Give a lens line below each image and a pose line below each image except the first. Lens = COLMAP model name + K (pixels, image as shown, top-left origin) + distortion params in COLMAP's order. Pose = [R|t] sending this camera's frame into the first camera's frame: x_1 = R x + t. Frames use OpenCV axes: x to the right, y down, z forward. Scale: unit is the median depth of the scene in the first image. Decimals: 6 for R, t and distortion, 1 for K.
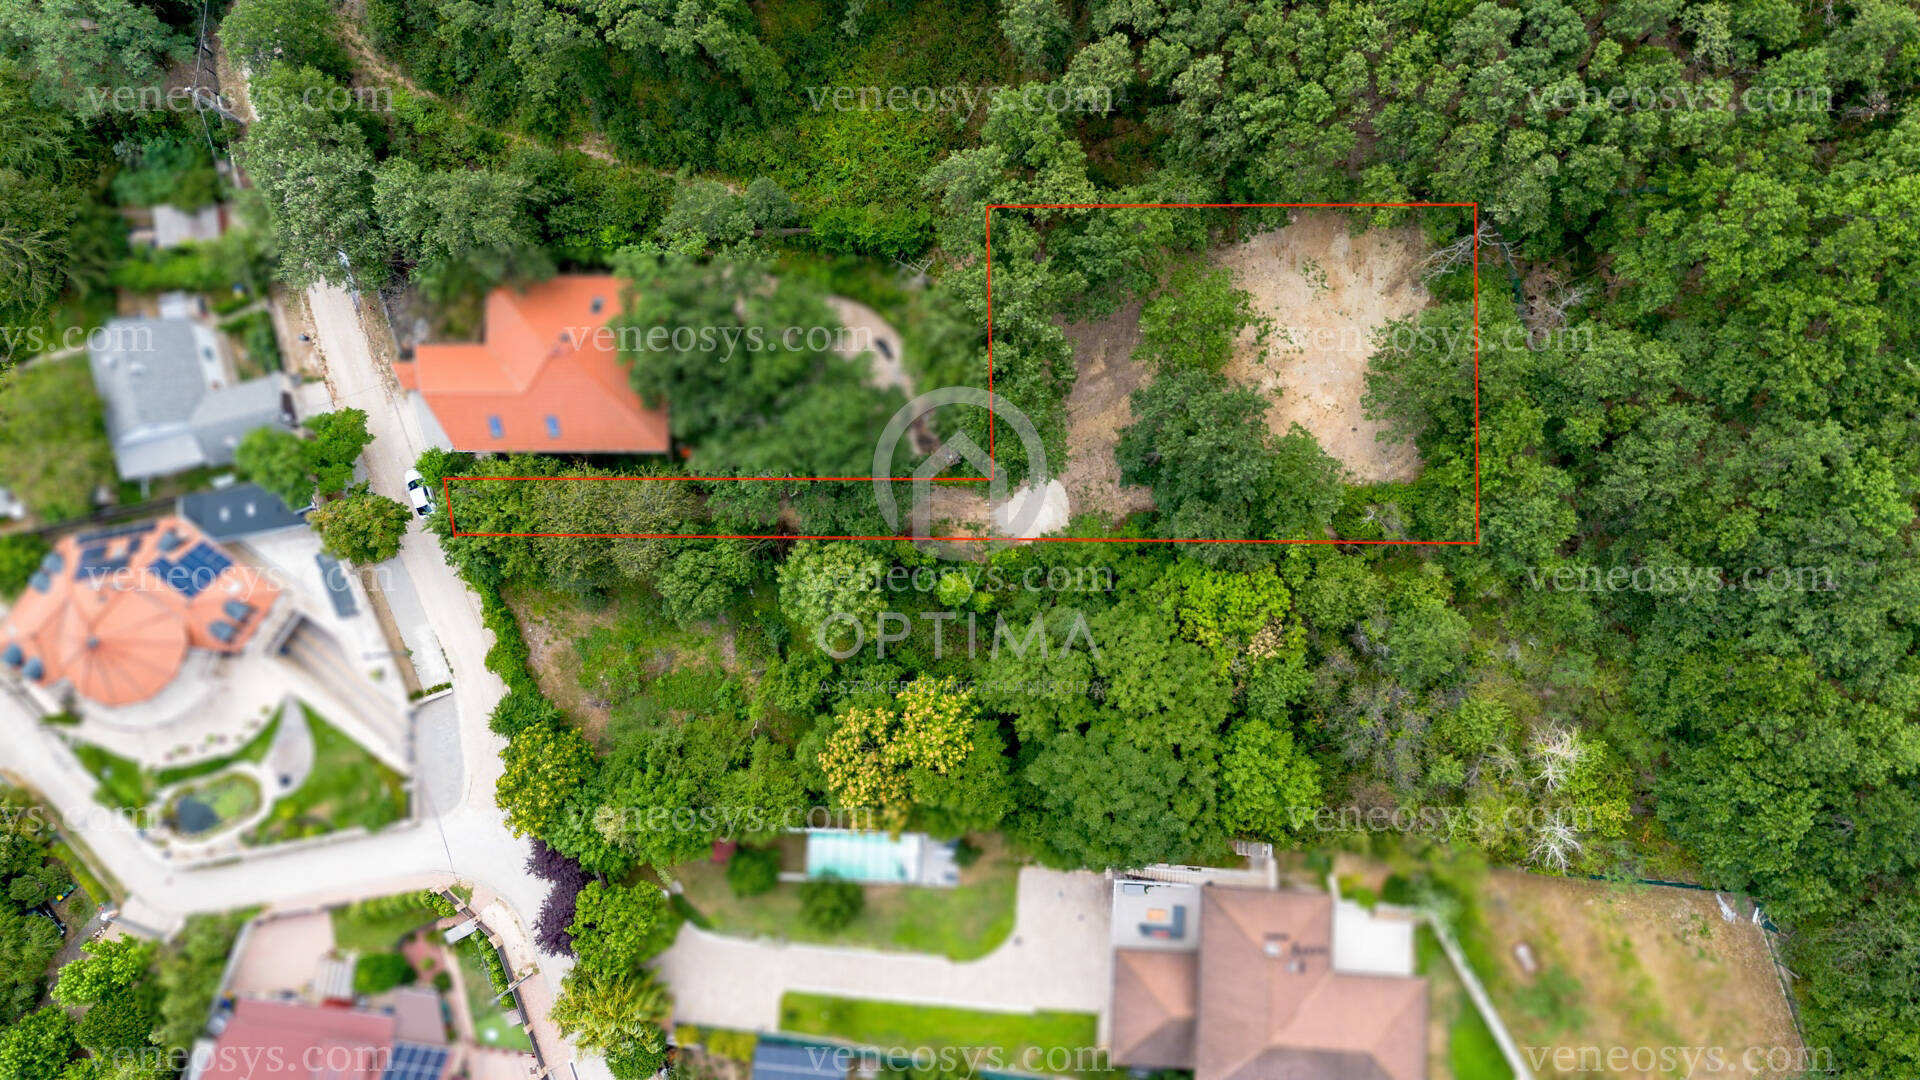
lens RADIAL K [[1341.1, 0, 961.3], [0, 1341.1, 534.2], [0, 0, 1]] dist [0.073871, -0.077993]
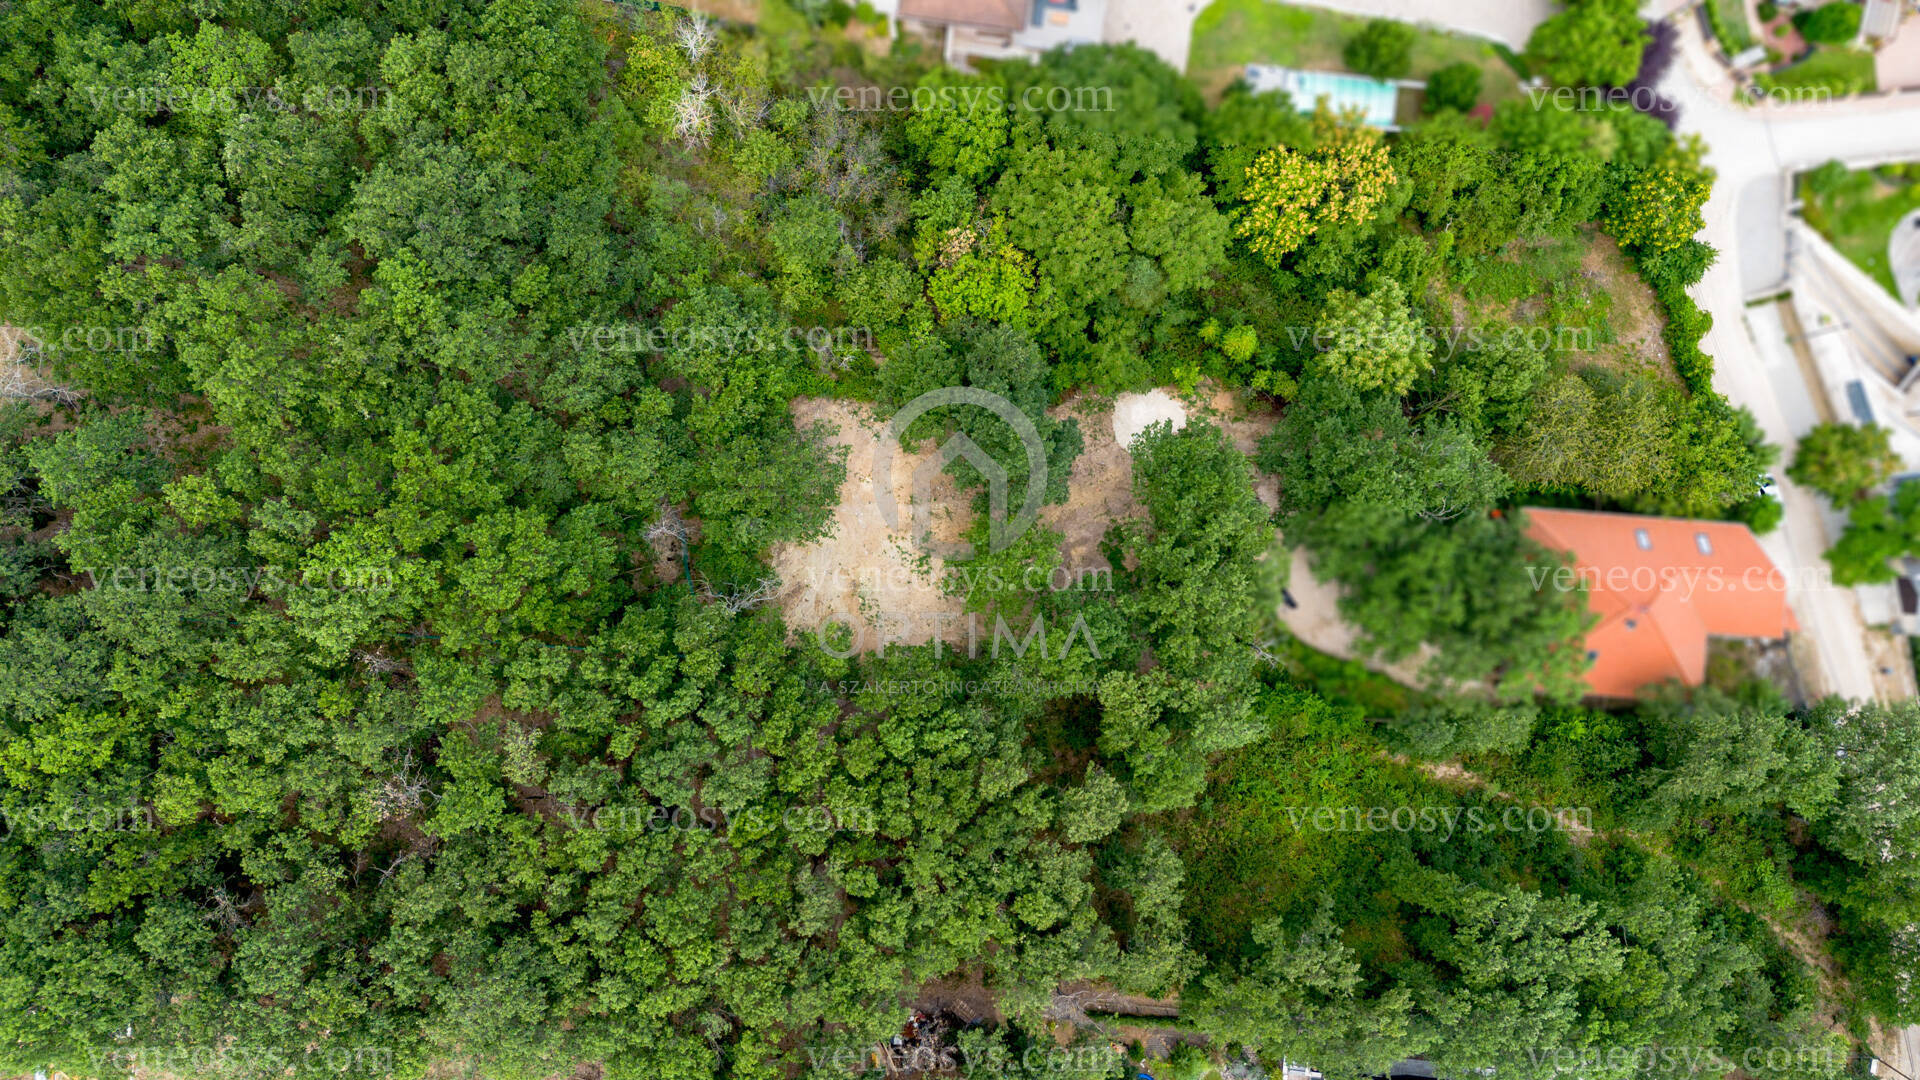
lens RADIAL K [[1341.1, 0, 961.3], [0, 1341.1, 534.2], [0, 0, 1]] dist [0.073871, -0.077993]
pose [[-0.995621, -0.077851, 0.051757, 0.133834], [0.081195, -0.994511, 0.065994, -0.177639], [0.046335, 0.069908, 0.996477, 0.003539]]
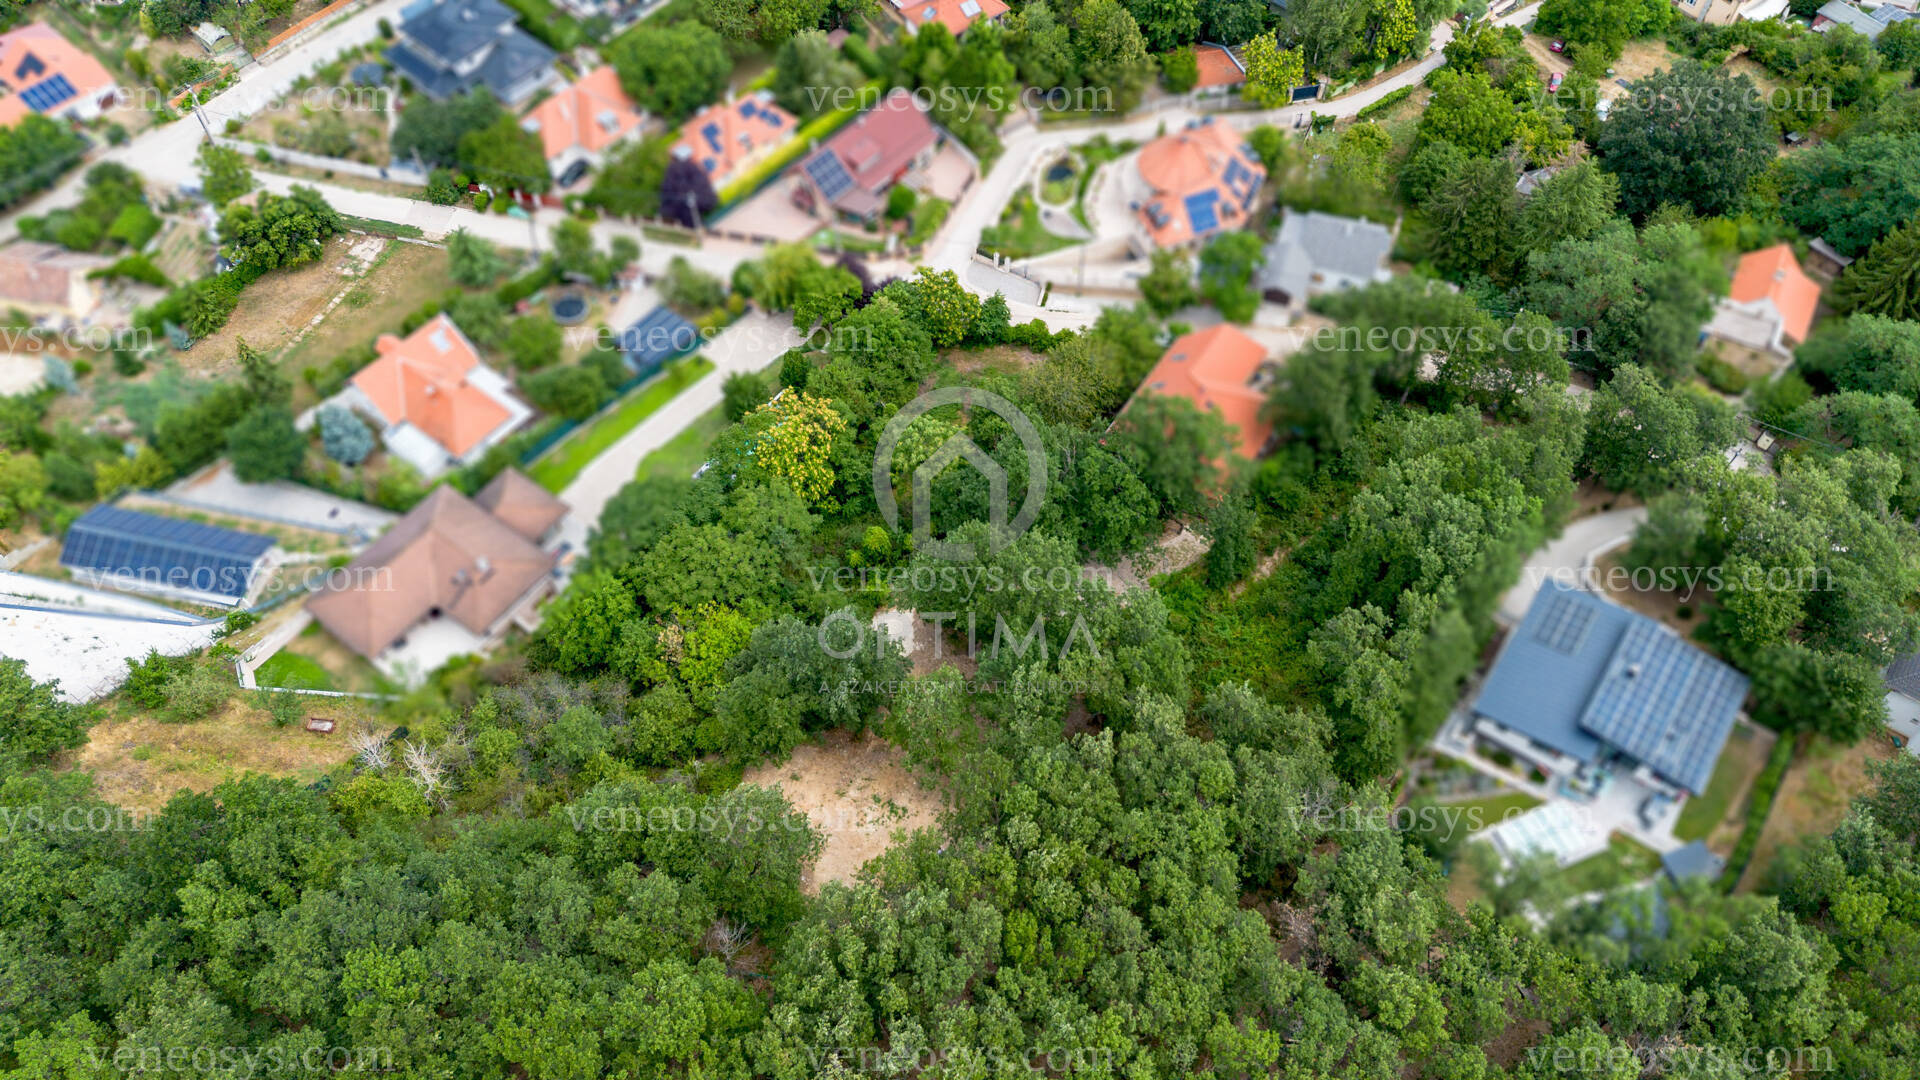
lens RADIAL K [[1341.1, 0, 961.3], [0, 1341.1, 534.2], [0, 0, 1]] dist [0.073871, -0.077993]
pose [[-0.555941, 0.706553, -0.437850, 0.463492], [-0.828602, -0.429284, 0.359351, -0.442236], [0.065939, 0.562582, 0.824108, 0.000427]]
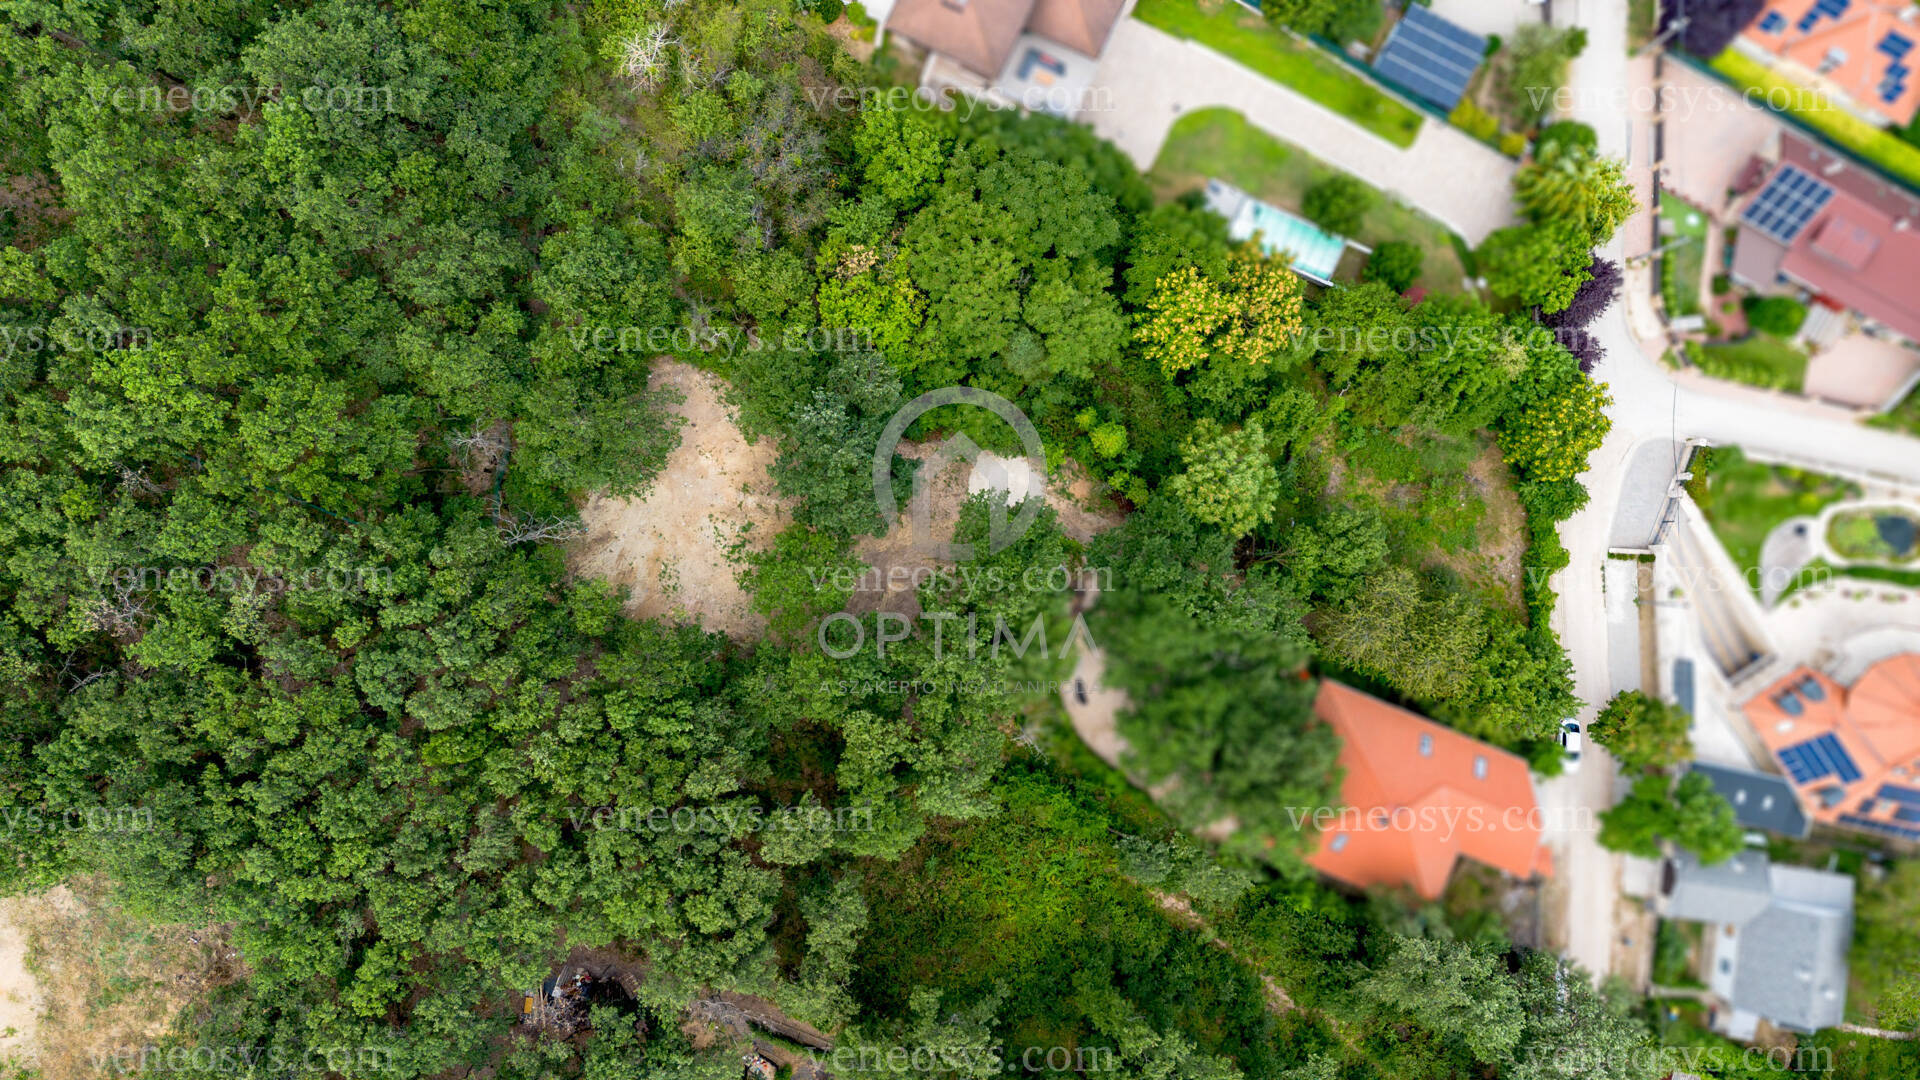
lens RADIAL K [[1341.1, 0, 961.3], [0, 1341.1, 534.2], [0, 0, 1]] dist [0.073871, -0.077993]
pose [[-0.924331, -0.378555, 0.048046, 0.021676], [0.381057, -0.922355, 0.063699, -0.127950], [0.020202, 0.077187, 0.996812, -0.003652]]
